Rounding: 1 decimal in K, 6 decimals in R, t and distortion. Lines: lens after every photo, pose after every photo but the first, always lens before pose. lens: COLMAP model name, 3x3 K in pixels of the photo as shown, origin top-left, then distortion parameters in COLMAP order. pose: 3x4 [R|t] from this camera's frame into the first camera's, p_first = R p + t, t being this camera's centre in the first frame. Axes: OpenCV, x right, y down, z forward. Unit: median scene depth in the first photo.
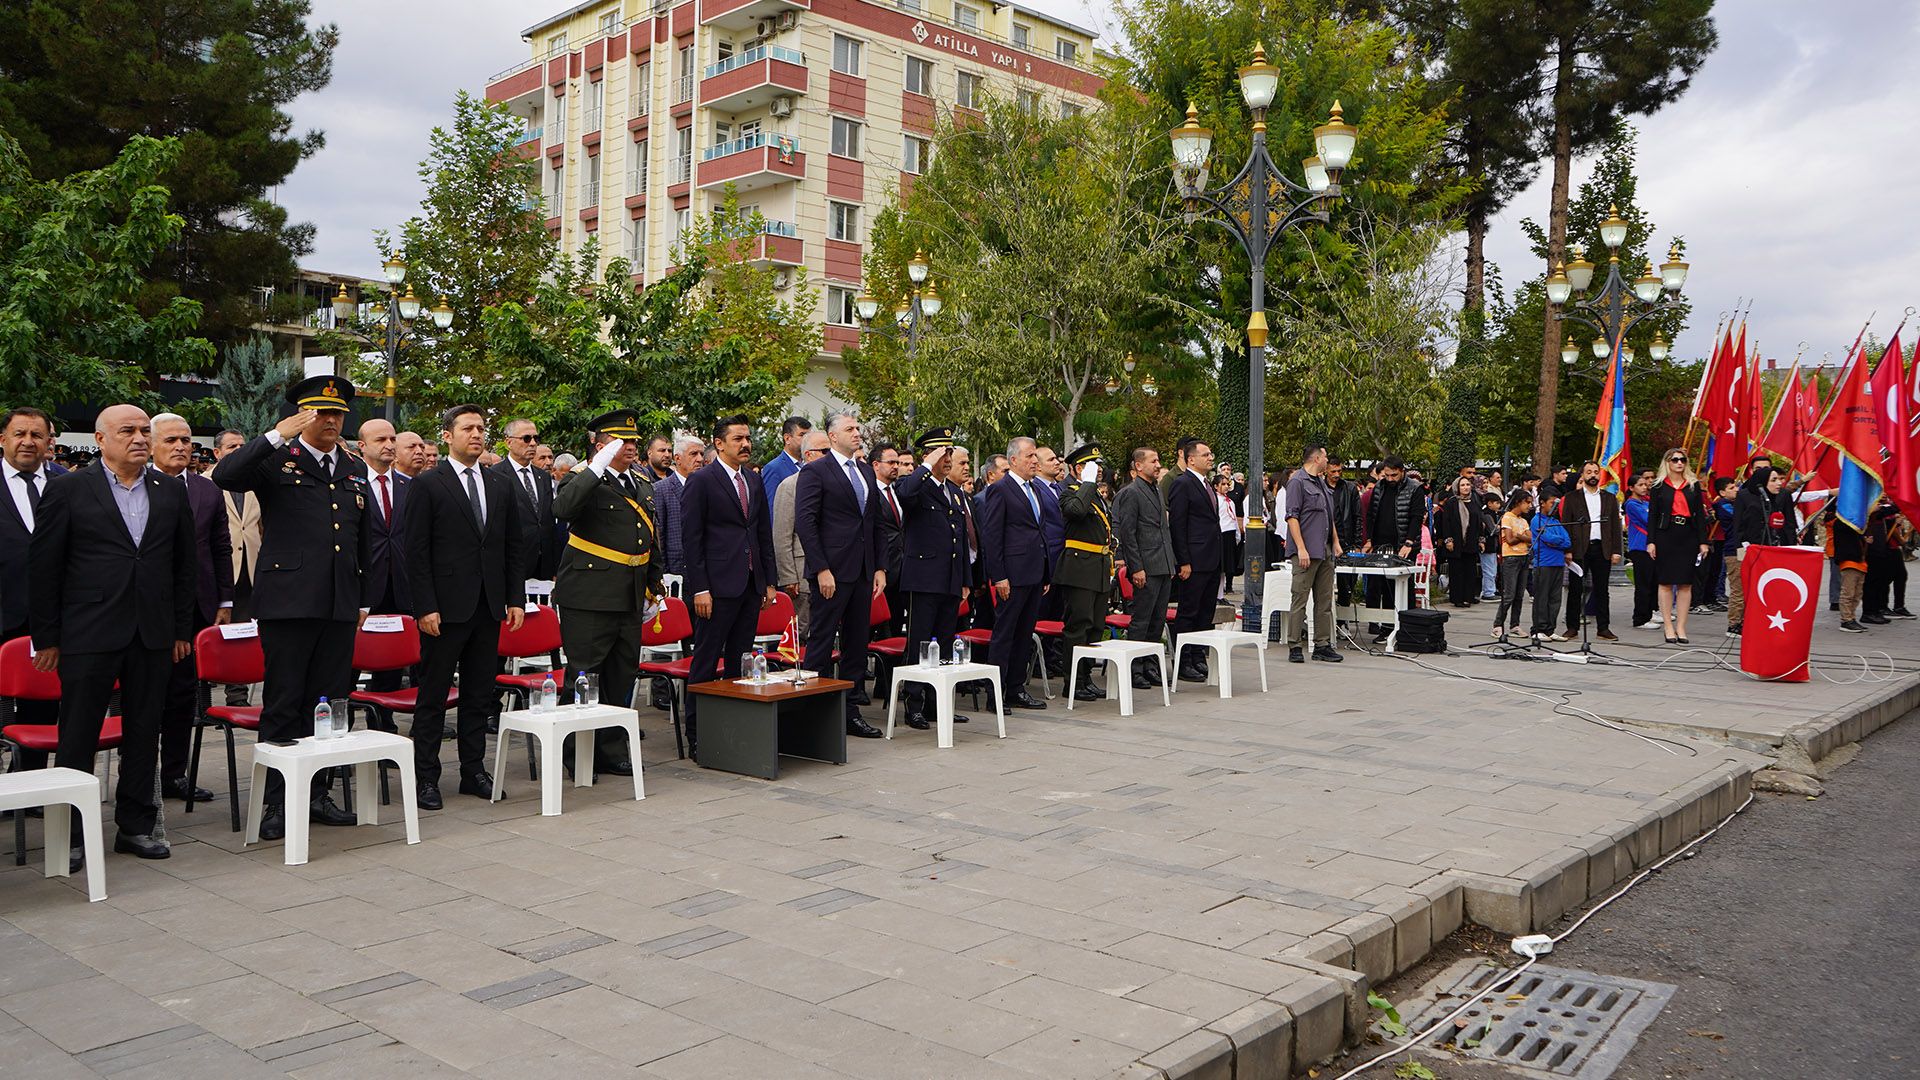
lens RADIAL K [[1542.2, 0, 961.0], [0, 1542.2, 434.0], [0, 0, 1]] dist [-0.028678, 0.021014]
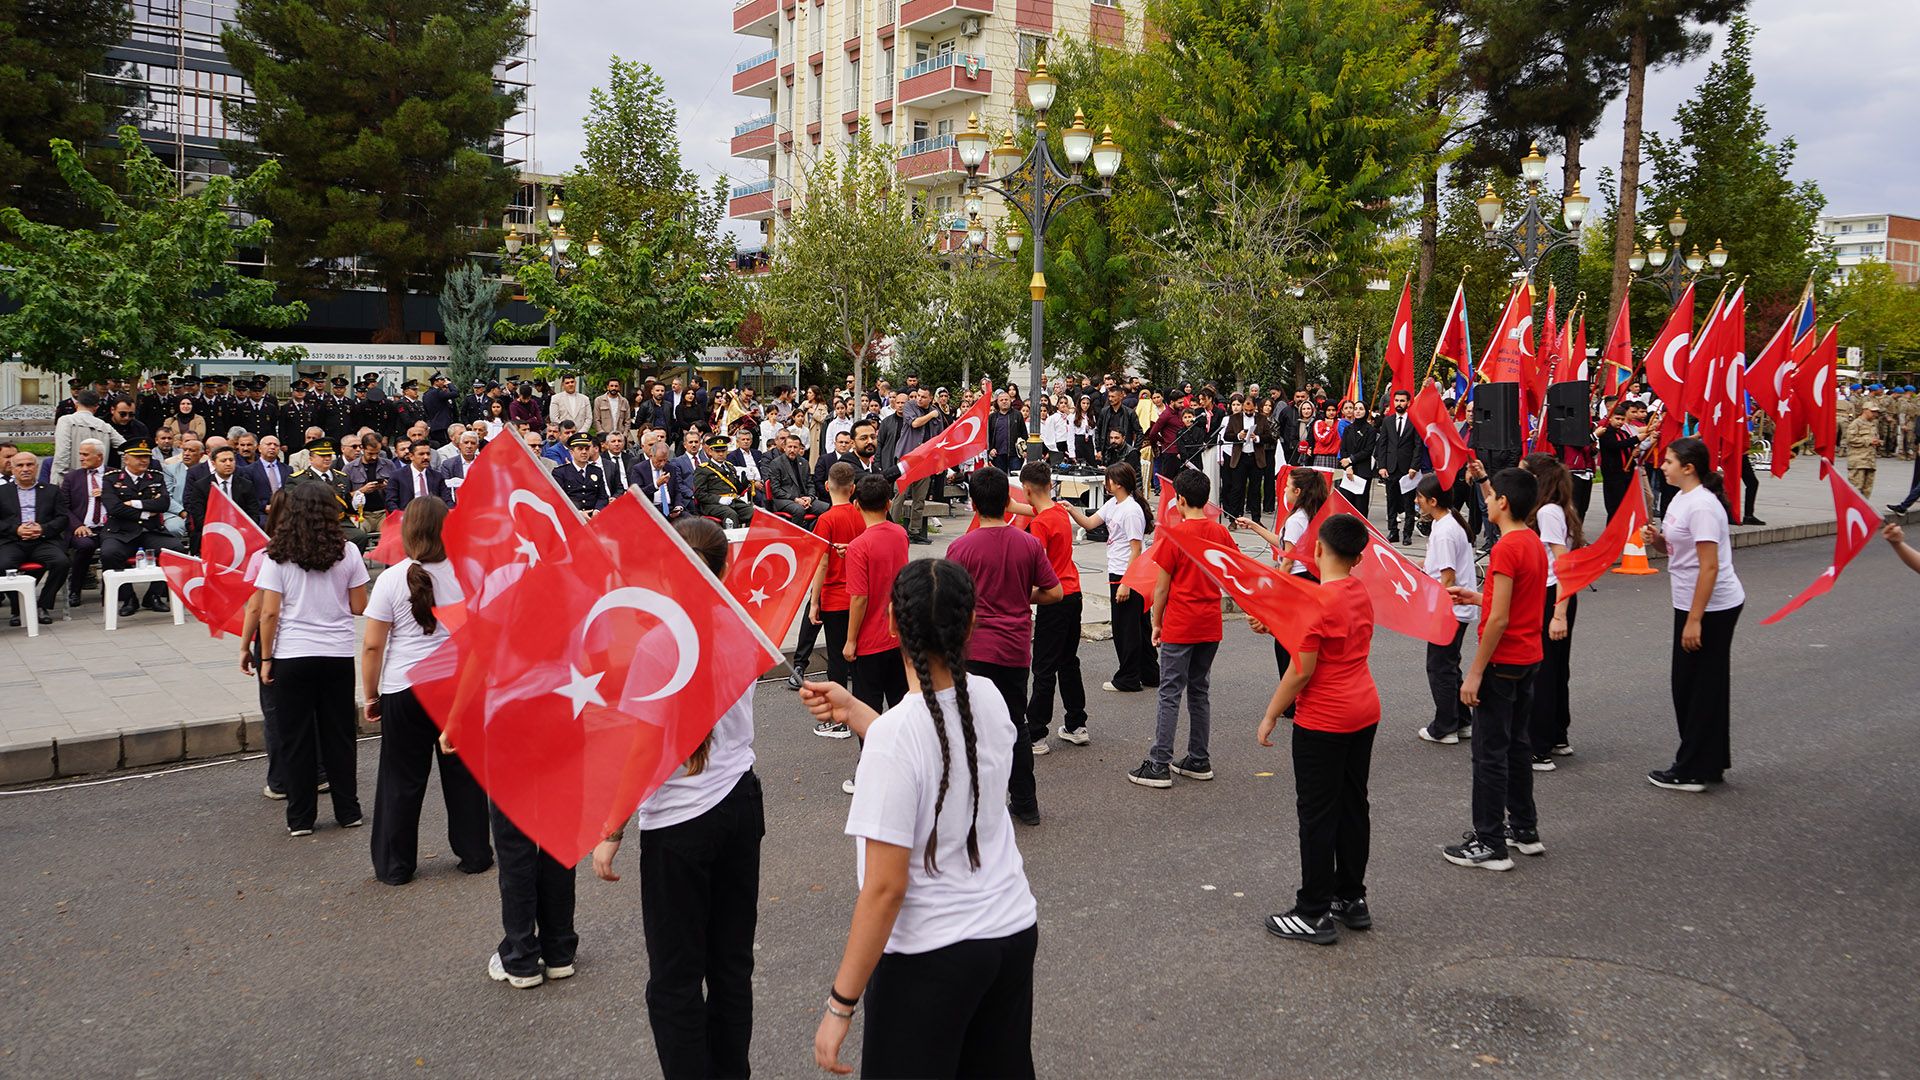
lens RADIAL K [[1525.4, 0, 958.6], [0, 1525.4, 425.4], [0, 0, 1]] dist [-0.025744, 0.005709]
pose [[0.978513, 0.008751, -0.205997, 0.095838], [0.006332, 0.997352, 0.072447, -0.011011], [0.206086, -0.072195, 0.975867, -0.062593]]
